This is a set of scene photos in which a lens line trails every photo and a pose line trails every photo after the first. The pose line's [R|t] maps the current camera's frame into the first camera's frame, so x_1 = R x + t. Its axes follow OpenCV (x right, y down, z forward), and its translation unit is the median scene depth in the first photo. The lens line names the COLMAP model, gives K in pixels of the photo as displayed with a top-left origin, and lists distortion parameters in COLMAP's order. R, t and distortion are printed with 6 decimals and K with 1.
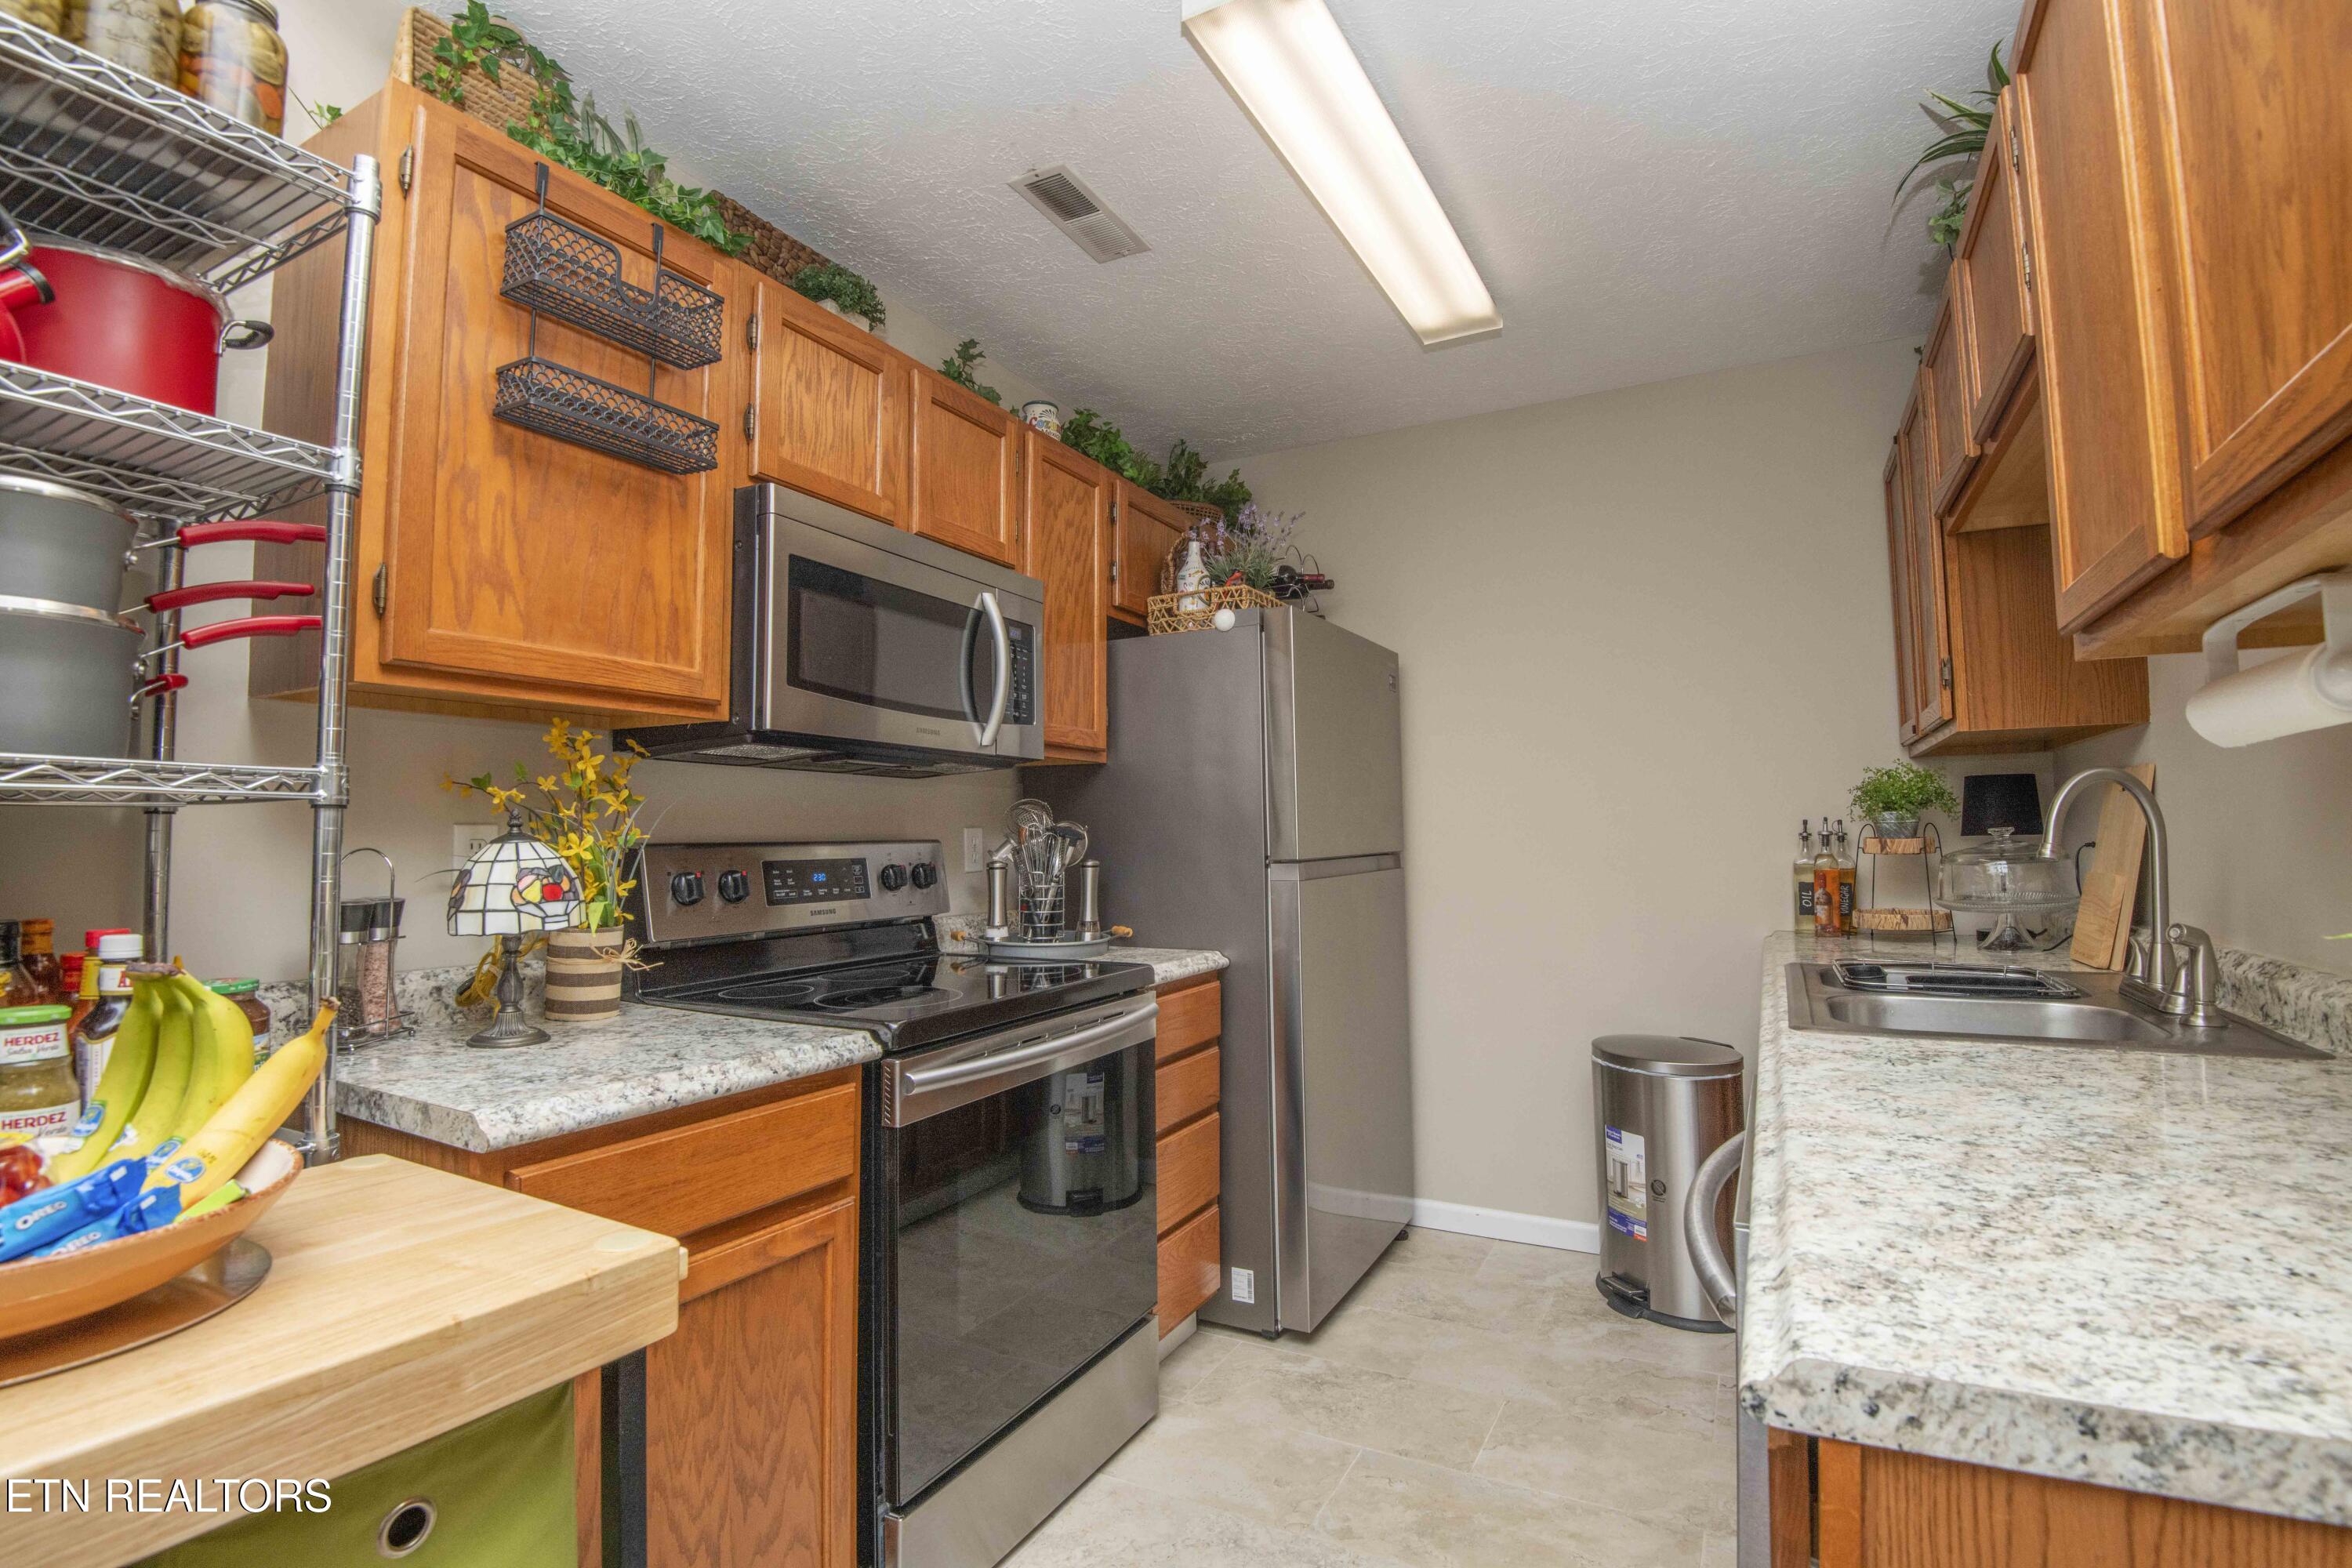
lens RADIAL K [[1088.8, 0, 1182.6], [0, 1088.8, 776.1], [0, 0, 1]] dist [-0.026702, -0.008782]
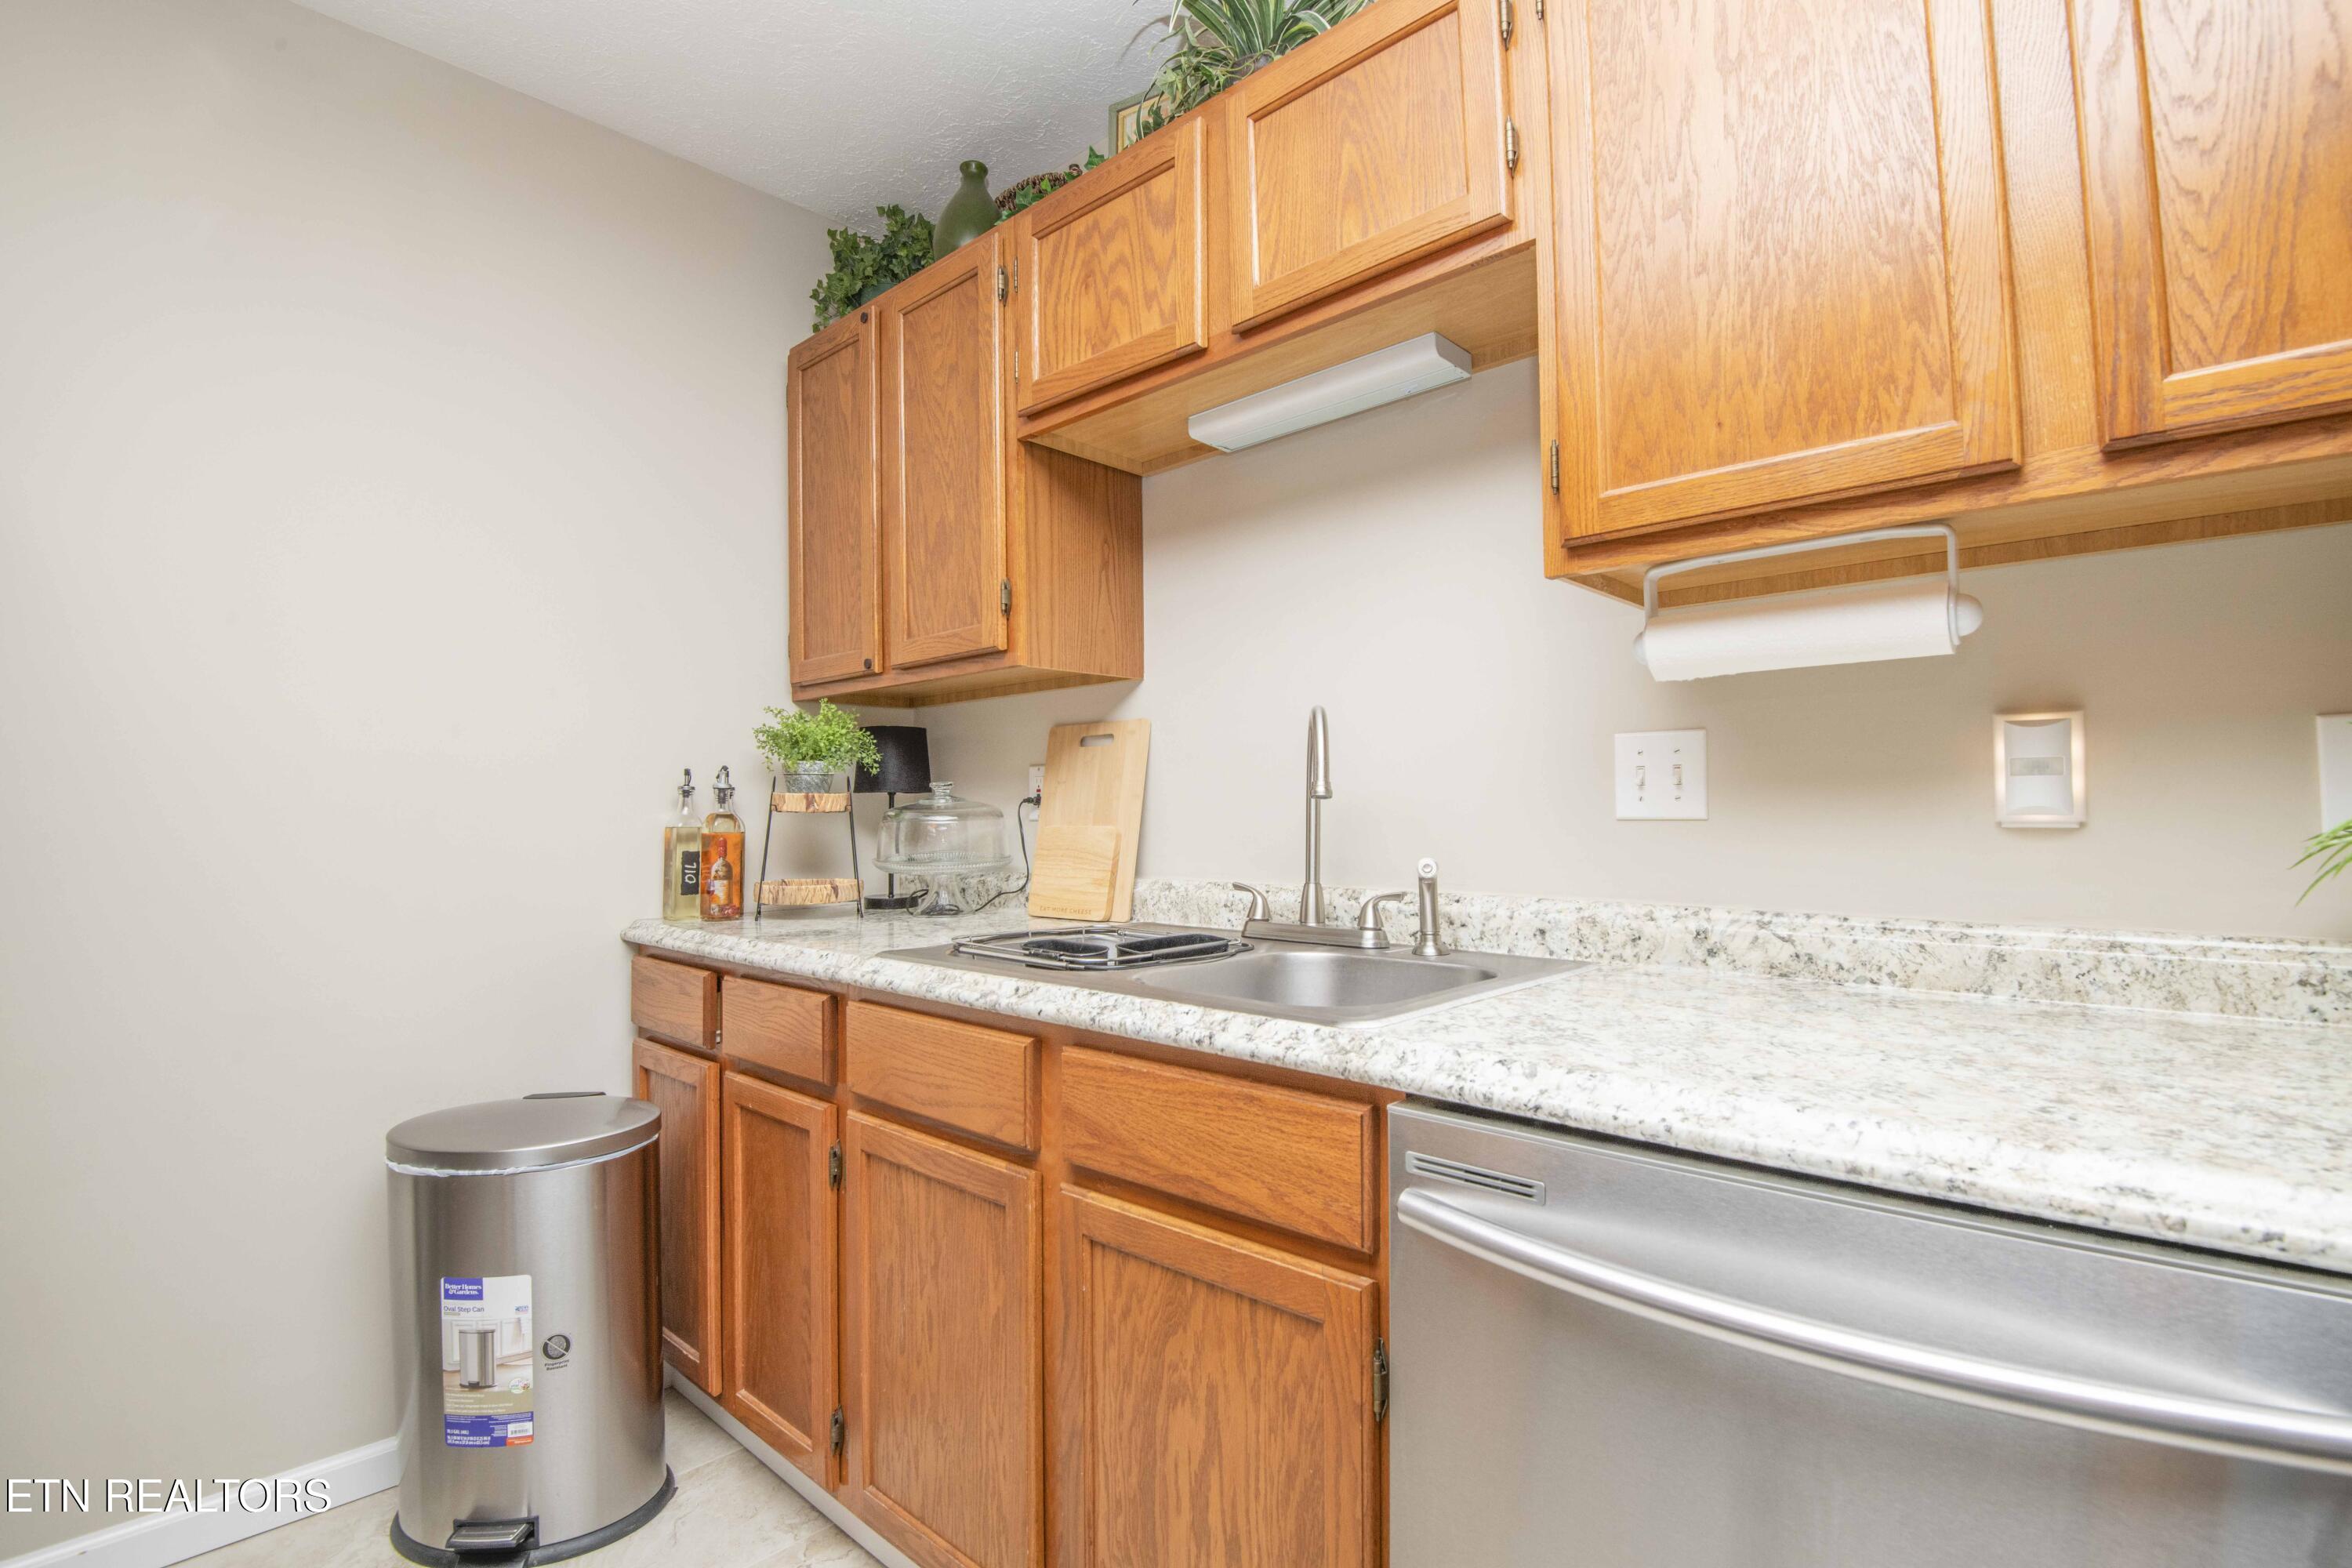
lens RADIAL K [[1088.8, 0, 1180.5], [0, 1088.8, 790.4], [0, 0, 1]] dist [-0.026702, -0.008782]
pose [[0.235752, 0.040598, 0.970965, -0.079160], [-0.054157, 0.998123, -0.028584, 0.062172], [-0.970303, -0.045846, 0.237508, 0.518521]]
